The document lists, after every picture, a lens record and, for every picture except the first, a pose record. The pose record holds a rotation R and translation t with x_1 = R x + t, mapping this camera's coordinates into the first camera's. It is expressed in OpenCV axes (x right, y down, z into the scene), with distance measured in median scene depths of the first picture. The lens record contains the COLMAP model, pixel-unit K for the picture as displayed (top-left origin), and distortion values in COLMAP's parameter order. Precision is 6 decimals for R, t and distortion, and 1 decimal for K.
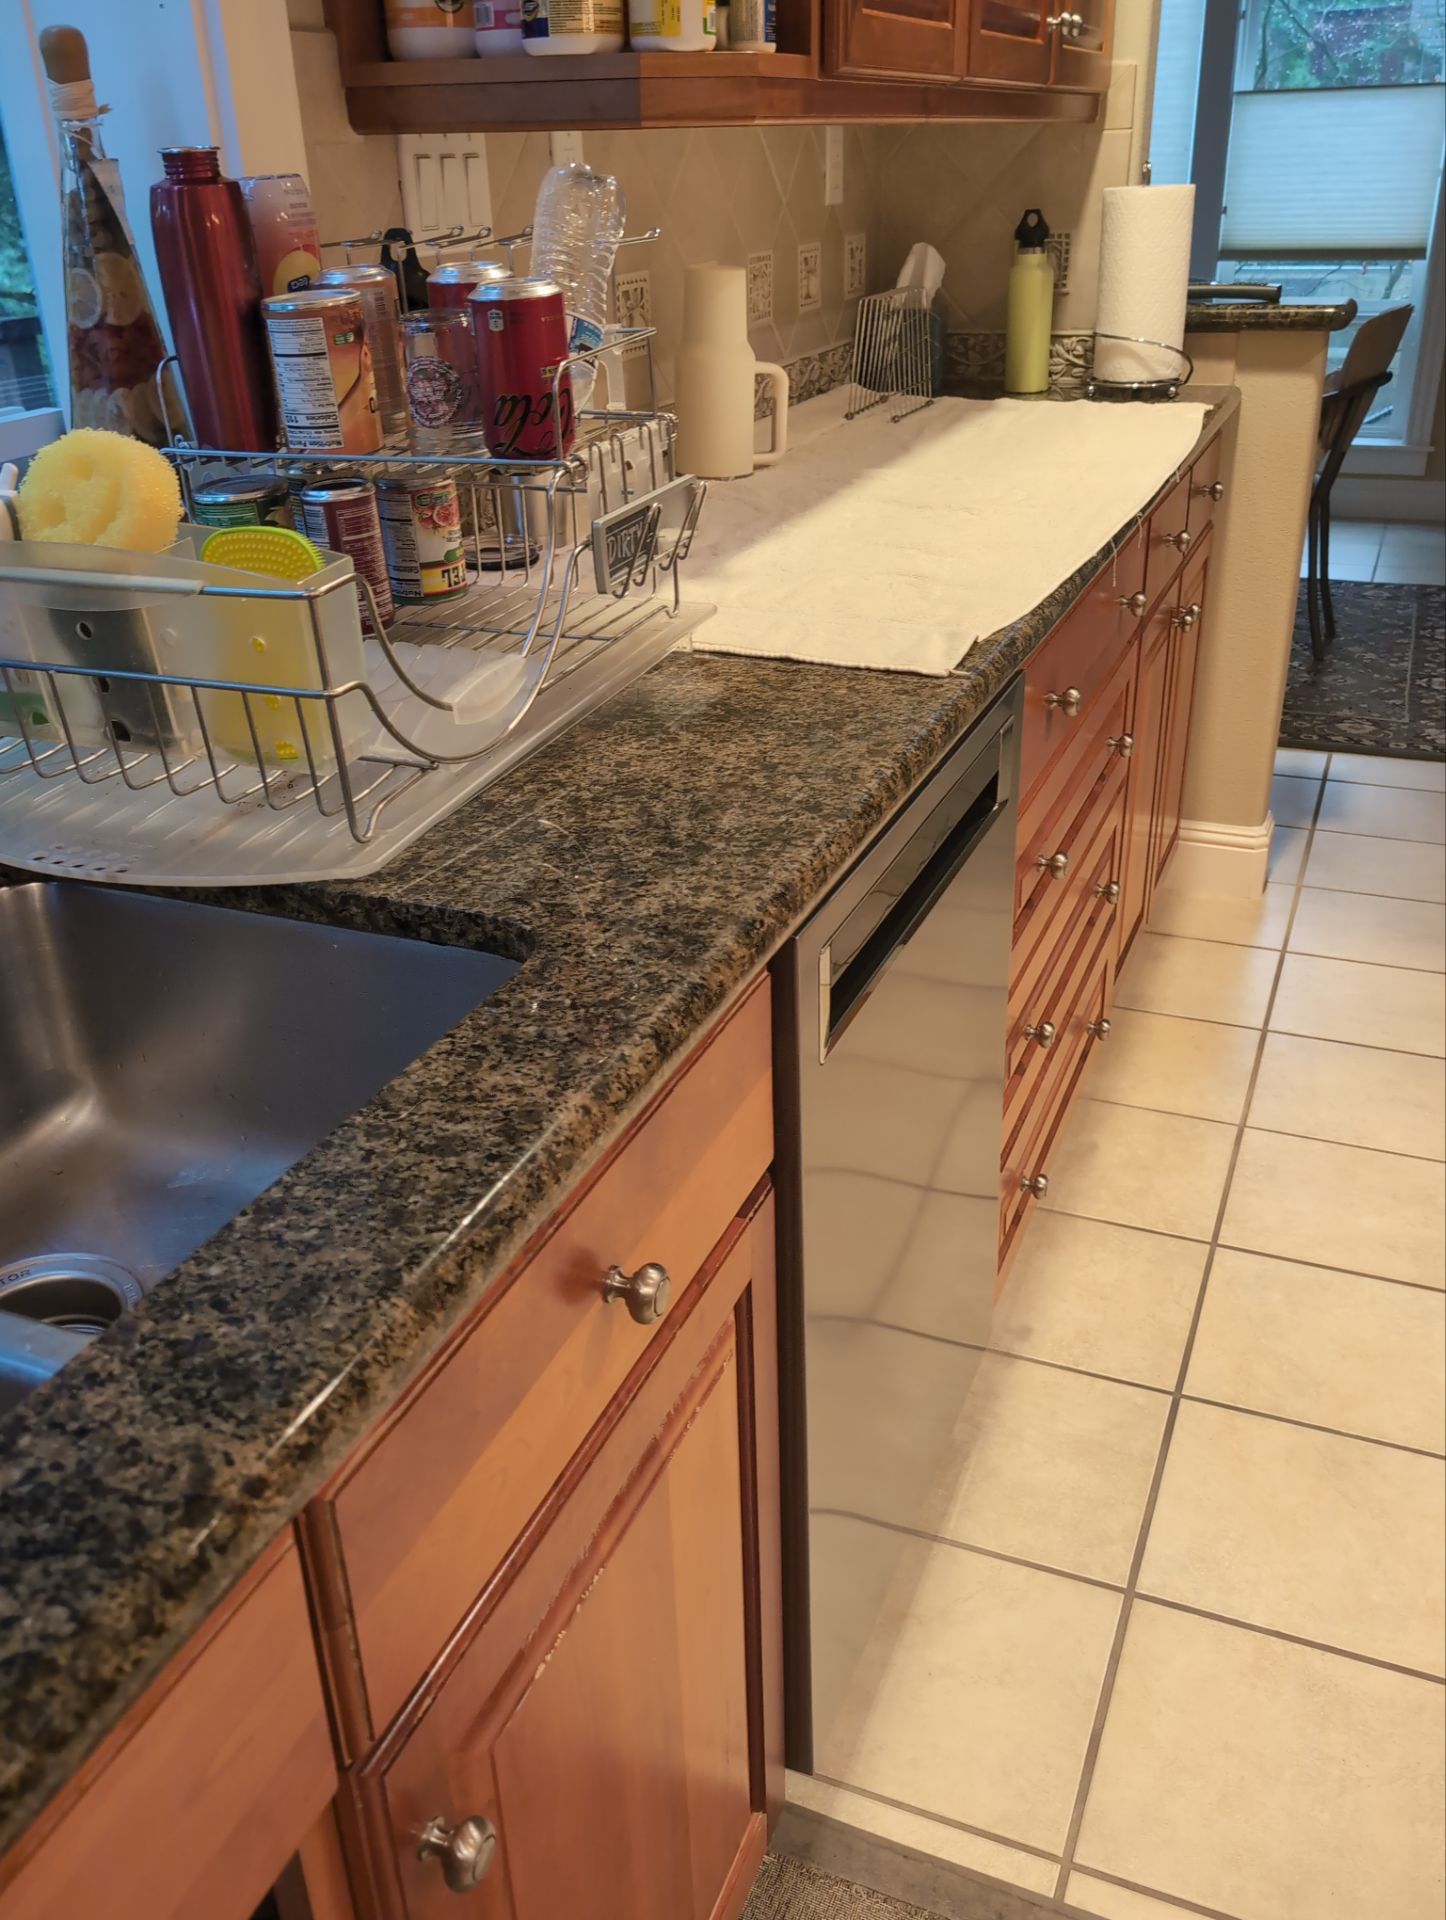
lens RADIAL K [[1634.0, 0, 720.0], [0, 1634.0, 968.9], [0, 0, 1]] dist [-0.017027, 0.021304]
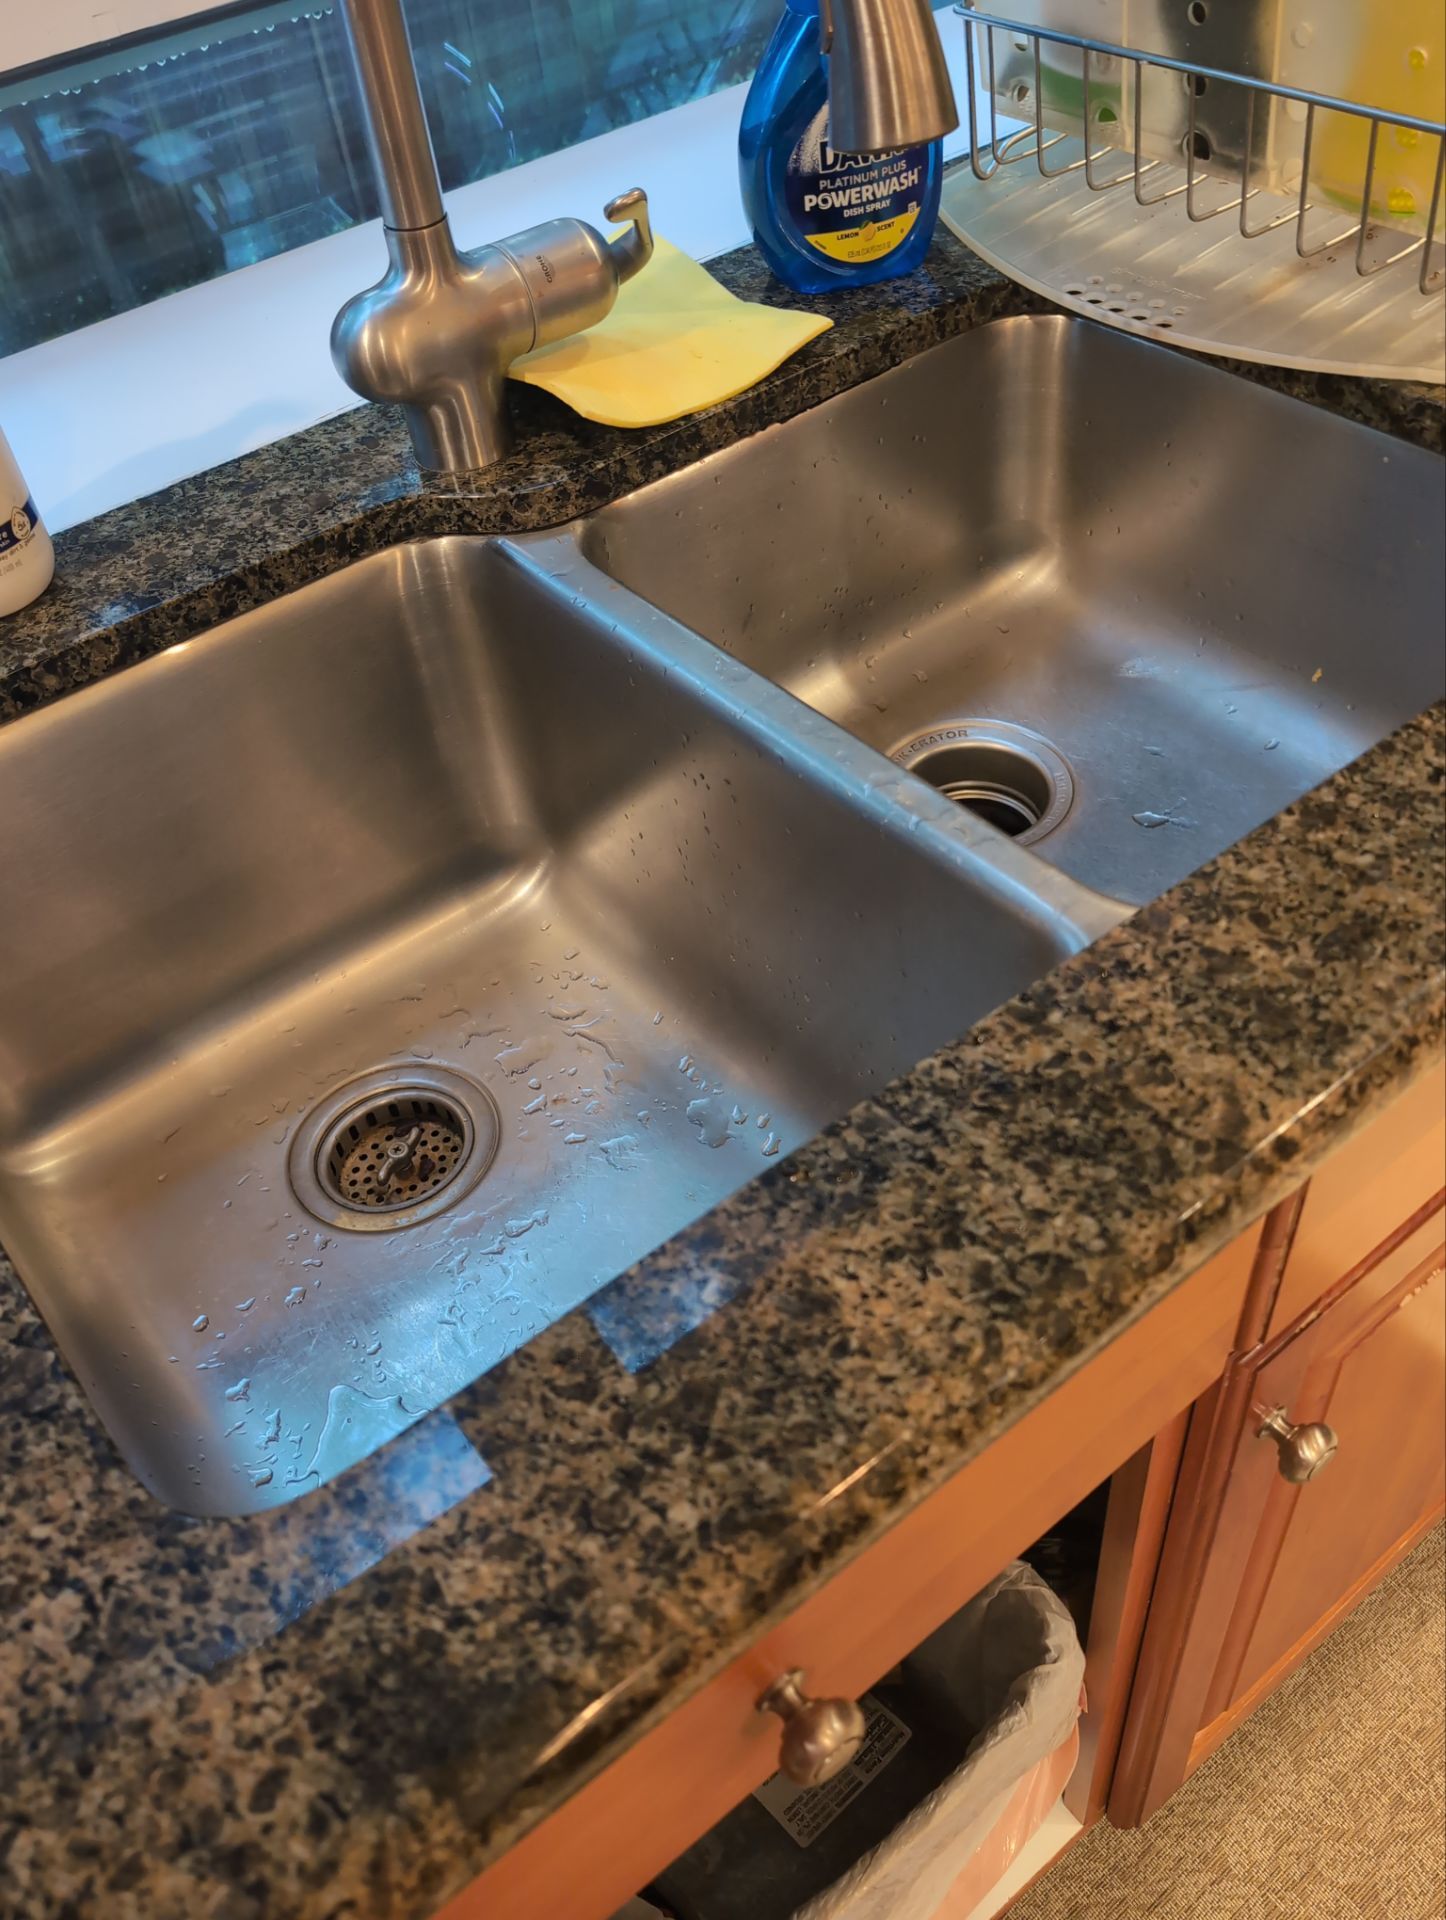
lens RADIAL K [[1634.0, 0, 719.5], [0, 1634.0, 956.5], [0, 0, 1]] dist [-0.017027, 0.021304]
pose [[0.876181, 0.309023, -0.369881, -0.218239], [-0.155521, 0.907632, 0.389895, -0.083536], [0.456203, -0.284094, 0.843309, 0.075495]]
